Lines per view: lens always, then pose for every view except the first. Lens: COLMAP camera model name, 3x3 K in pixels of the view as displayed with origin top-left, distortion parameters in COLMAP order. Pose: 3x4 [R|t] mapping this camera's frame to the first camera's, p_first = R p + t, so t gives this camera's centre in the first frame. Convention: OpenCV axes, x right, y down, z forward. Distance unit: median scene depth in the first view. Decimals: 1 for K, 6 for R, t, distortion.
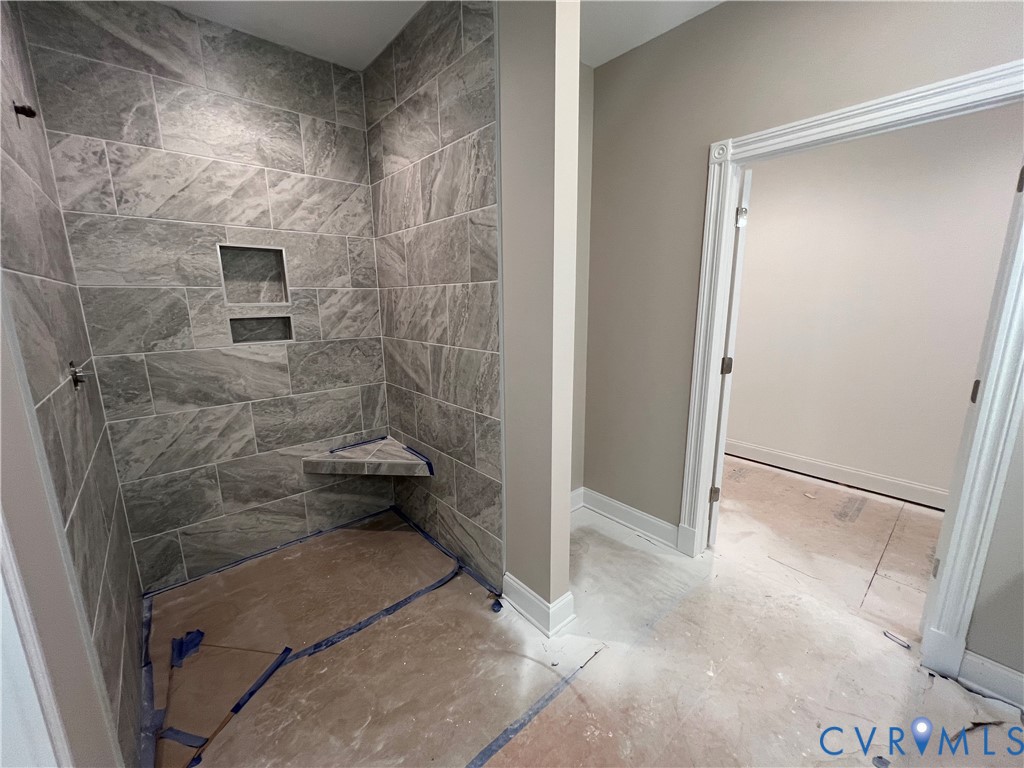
lens RADIAL K [[409.2, 0, 511.3], [0, 409.2, 381.9], [0, 0, 1]] dist [-0.001868, -0.000096]
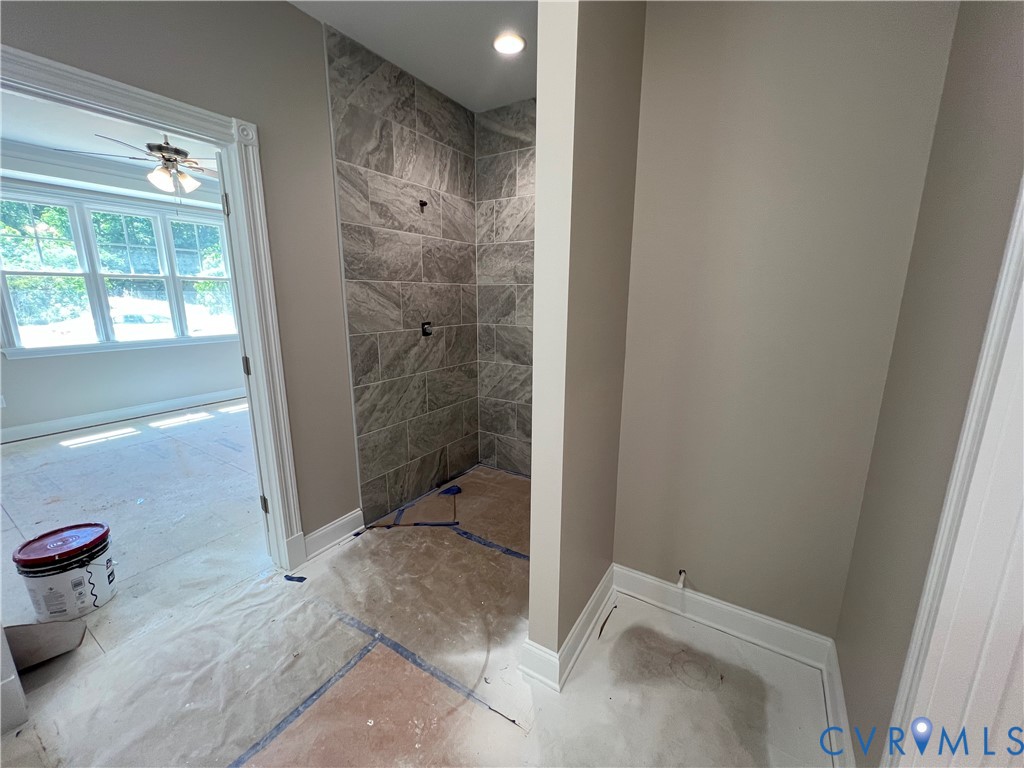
lens RADIAL K [[409.2, 0, 511.3], [0, 409.2, 381.9], [0, 0, 1]] dist [-0.001868, -0.000096]
pose [[0.289160, 0.212063, -0.933497, 0.768309], [-0.197892, 0.967333, 0.158450, -0.126144], [0.936603, 0.138914, 0.321679, 0.580178]]
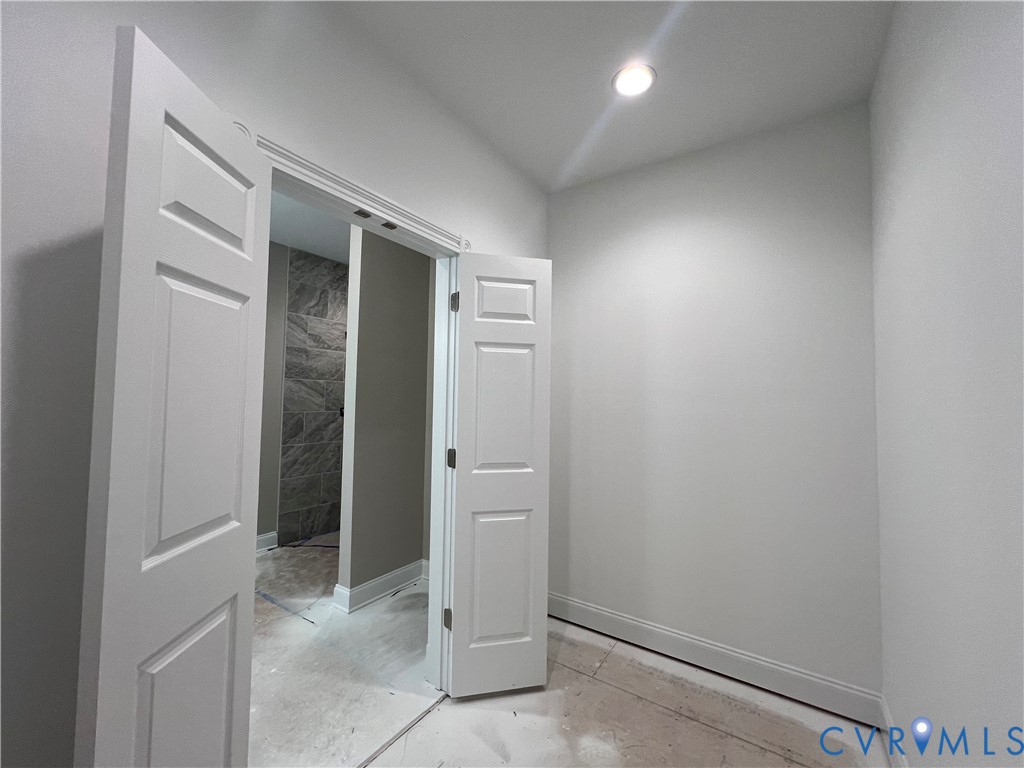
lens RADIAL K [[409.4, 0, 512.0], [0, 409.4, 384.0], [0, 0, 1]] dist [-0.001603, -0.000011]
pose [[0.267189, -0.022083, -0.963391, 1.665838], [-0.213021, 0.973651, -0.081397, -0.177413], [0.939804, 0.226971, 0.255445, 1.011705]]
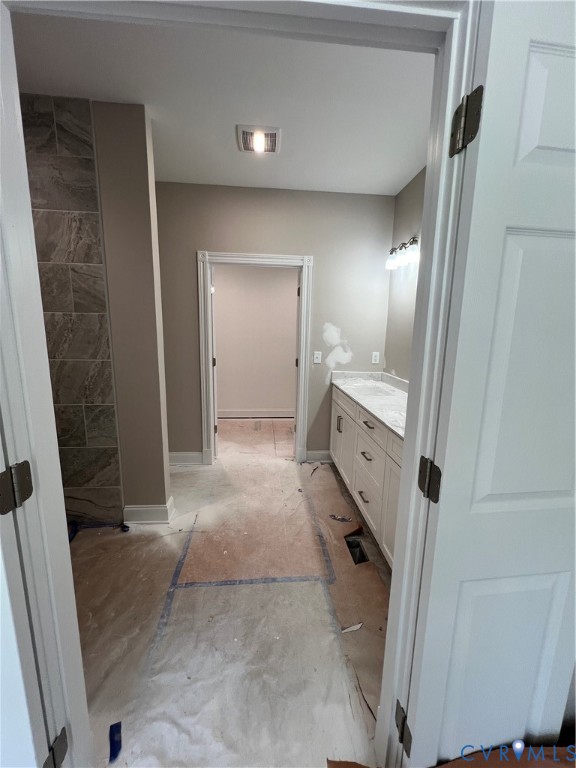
lens RADIAL K [[306.9, 0, 289.9], [0, 306.9, 383.7], [0, 0, 1]] dist [-0.001868, -0.000096]
pose [[0.586338, -0.118376, 0.801371, -0.546261], [0.137009, 0.989505, 0.045922, 0.054607], [-0.798396, 0.082869, 0.596403, -0.208728]]
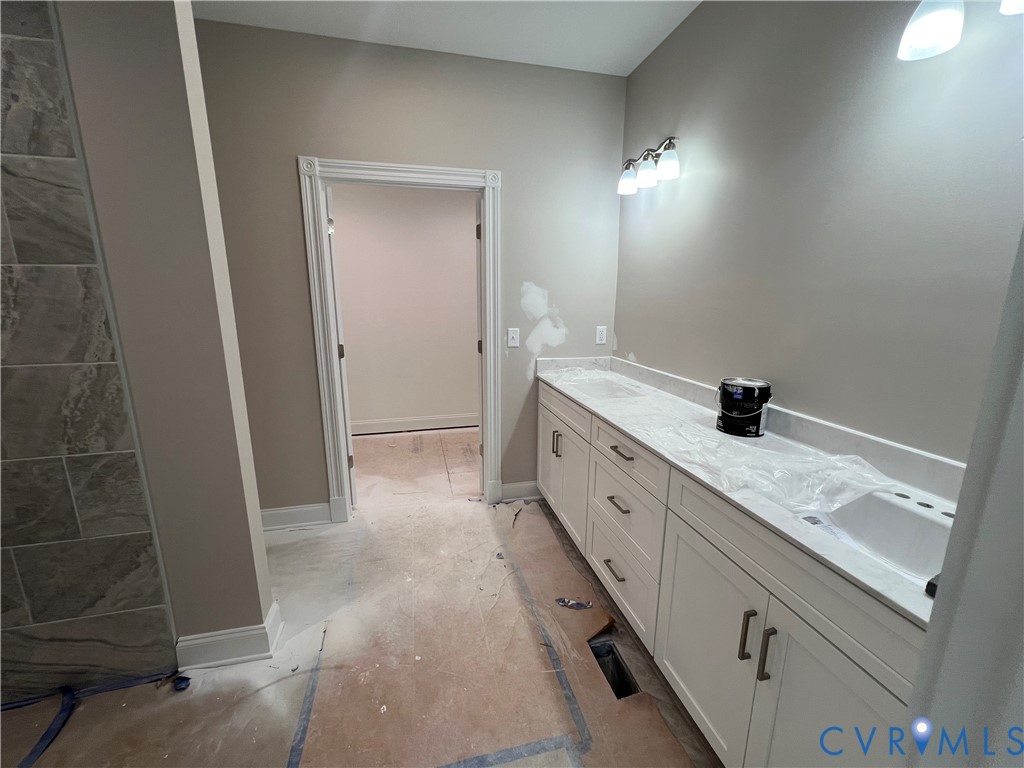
lens RADIAL K [[409.2, 0, 511.3], [0, 409.2, 381.9], [0, 0, 1]] dist [-0.001868, -0.000096]
pose [[0.457270, -0.172726, 0.872393, -0.344348], [0.173382, 0.979449, 0.103042, 0.012068], [-0.872263, 0.104139, 0.477820, 0.017384]]
